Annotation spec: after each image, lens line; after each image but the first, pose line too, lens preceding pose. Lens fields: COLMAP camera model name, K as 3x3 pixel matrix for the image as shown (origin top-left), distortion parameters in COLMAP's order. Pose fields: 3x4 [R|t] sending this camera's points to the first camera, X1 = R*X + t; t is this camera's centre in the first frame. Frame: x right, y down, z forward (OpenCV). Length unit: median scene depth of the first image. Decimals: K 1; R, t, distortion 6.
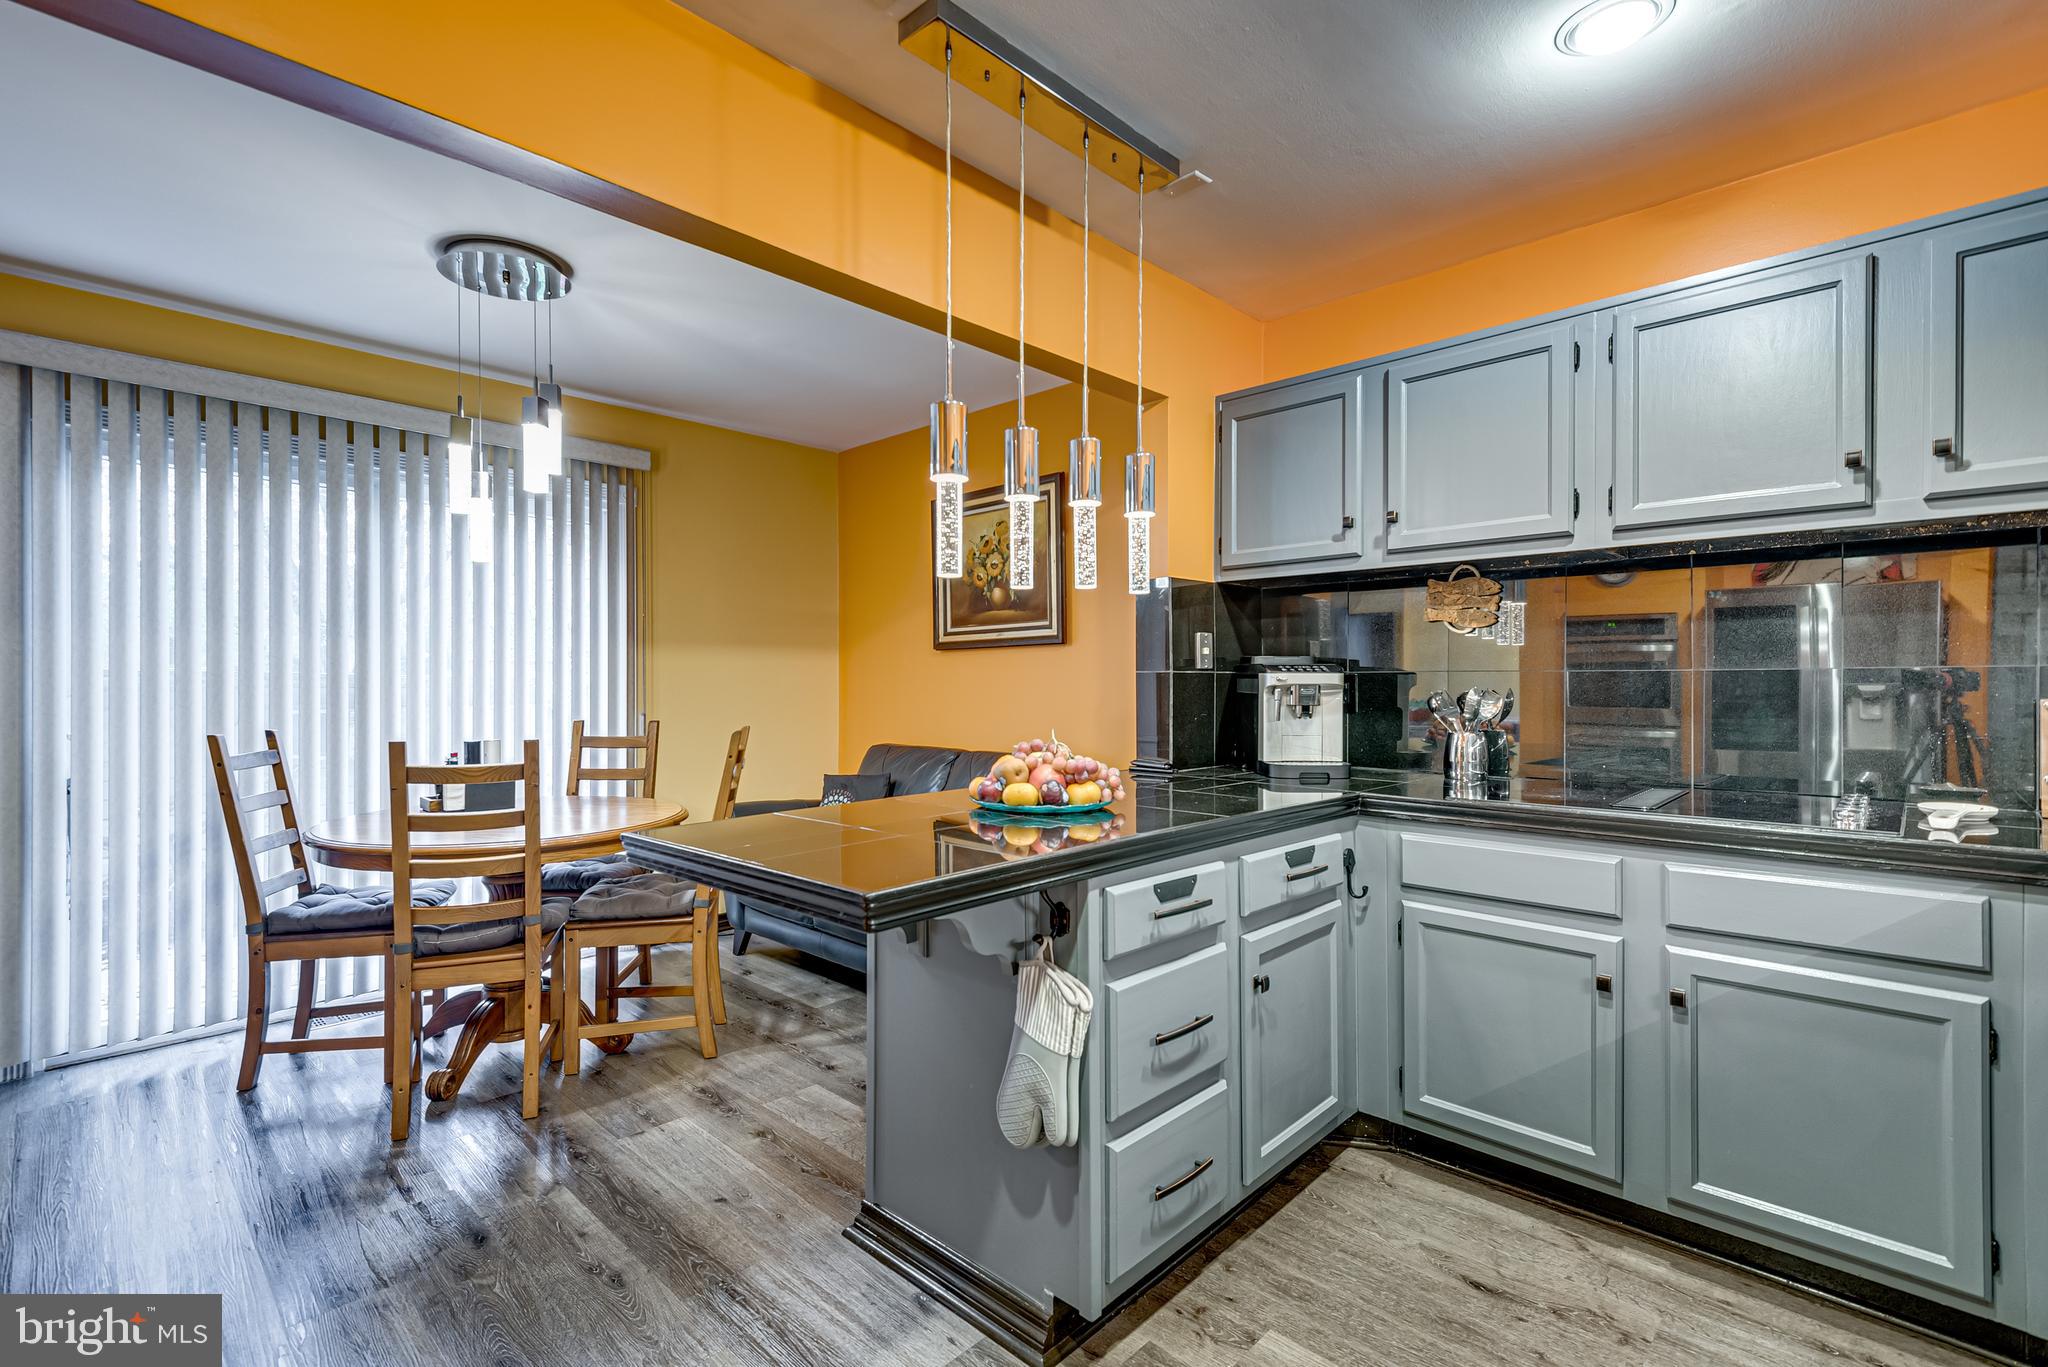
lens RADIAL K [[930.5, 0, 1018.0], [0, 930.5, 677.6], [0, 0, 1]] dist [0.003263, 0.000089]
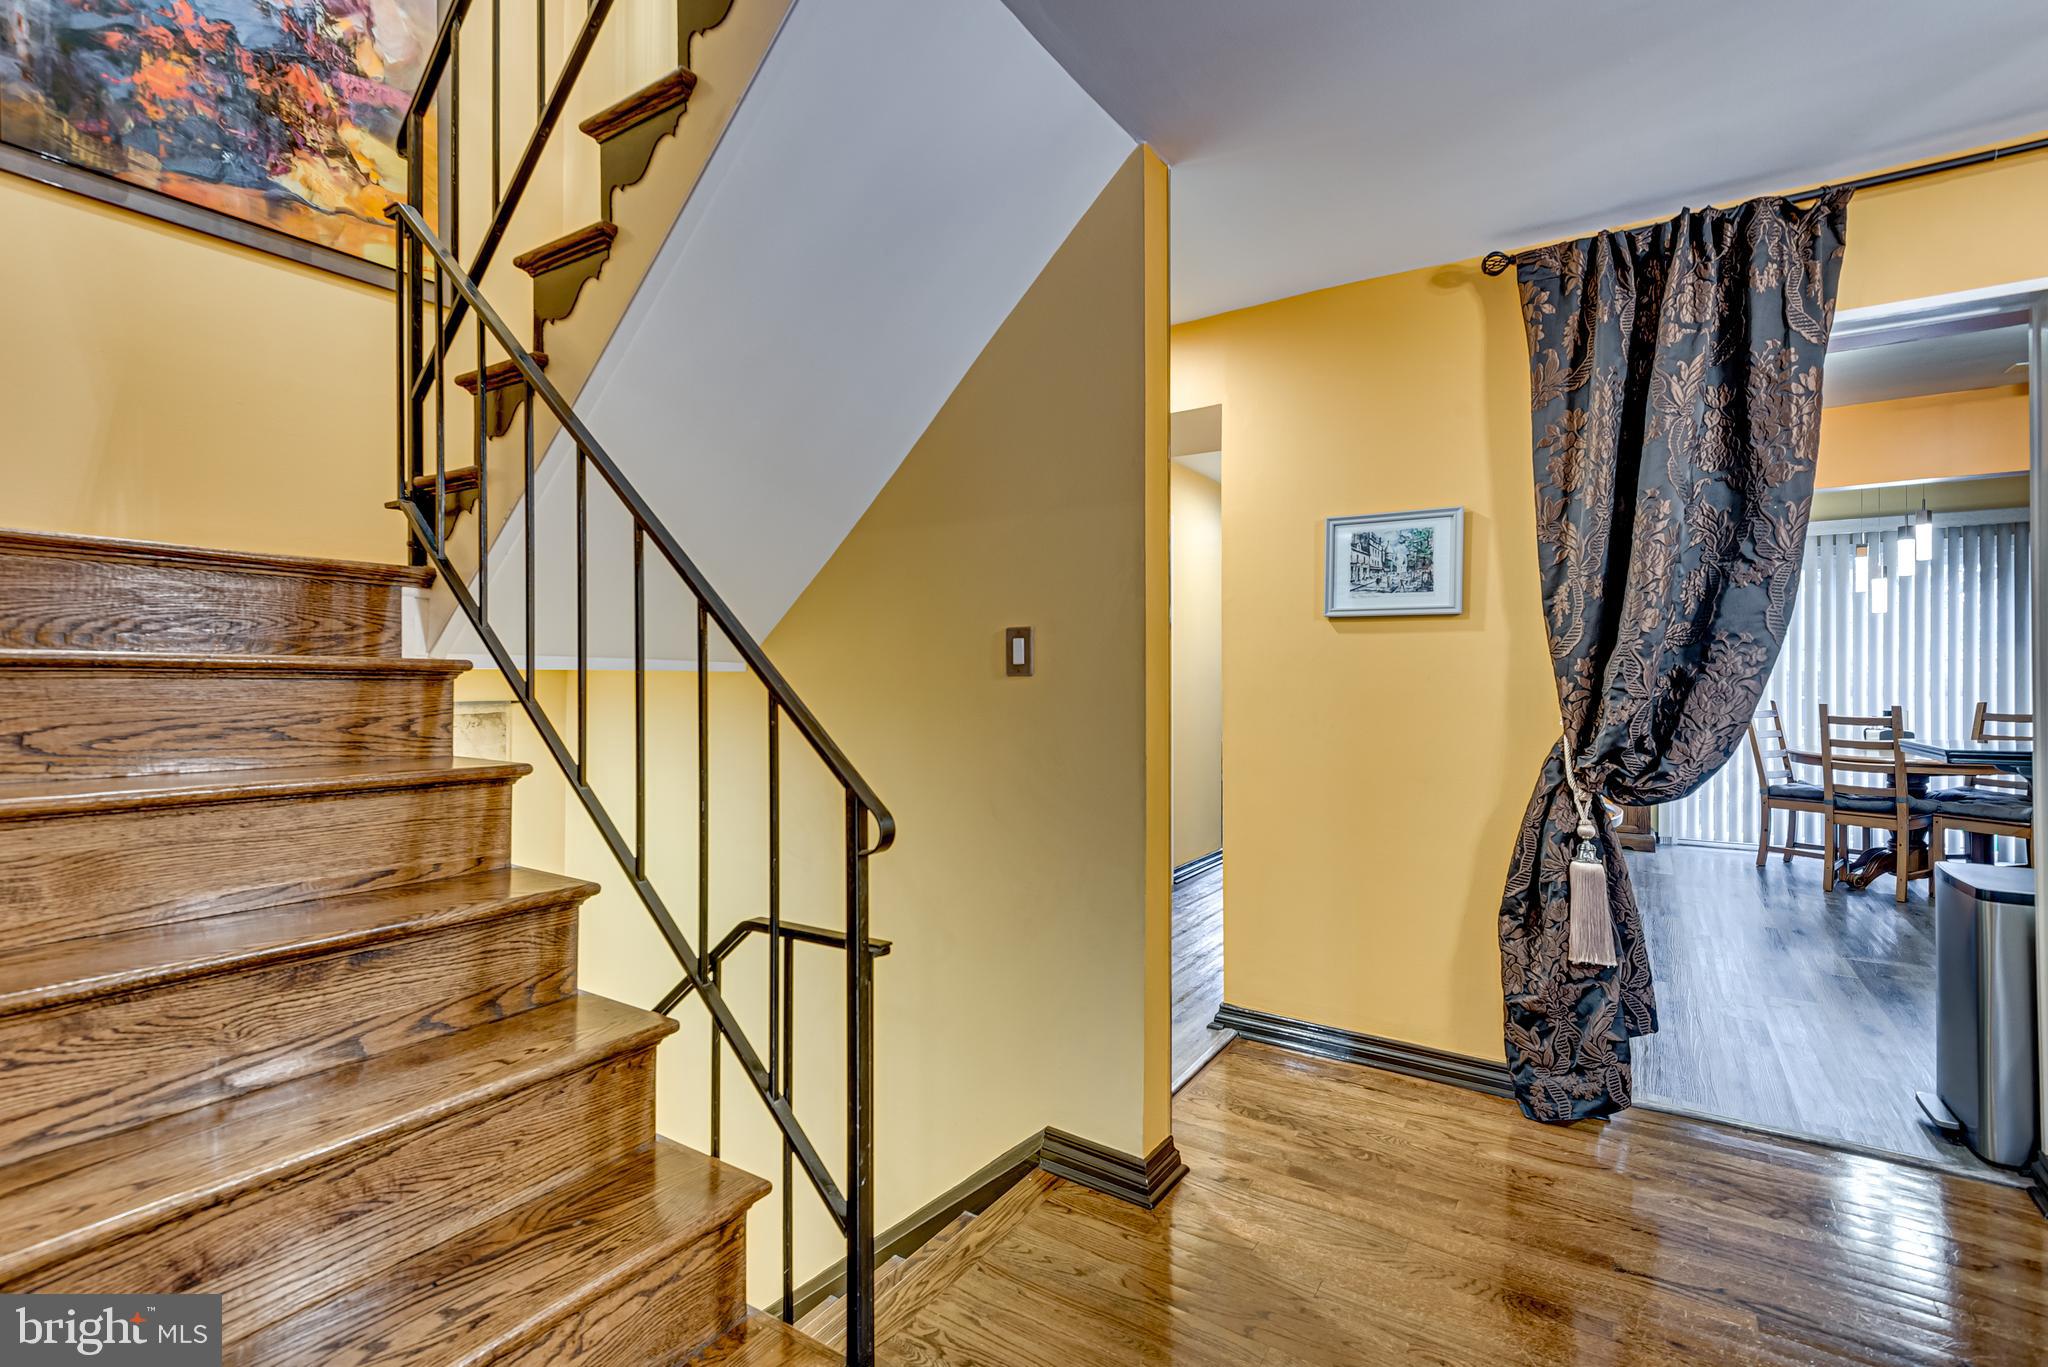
lens RADIAL K [[930.5, 0, 1019.7], [0, 930.5, 672.9], [0, 0, 1]] dist [0.003263, 0.000089]
pose [[0.180502, 0.001109, -0.983574, 0.980379], [0.005216, 0.999984, 0.002084, -0.016471], [0.983561, -0.005507, 0.180494, -1.066665]]
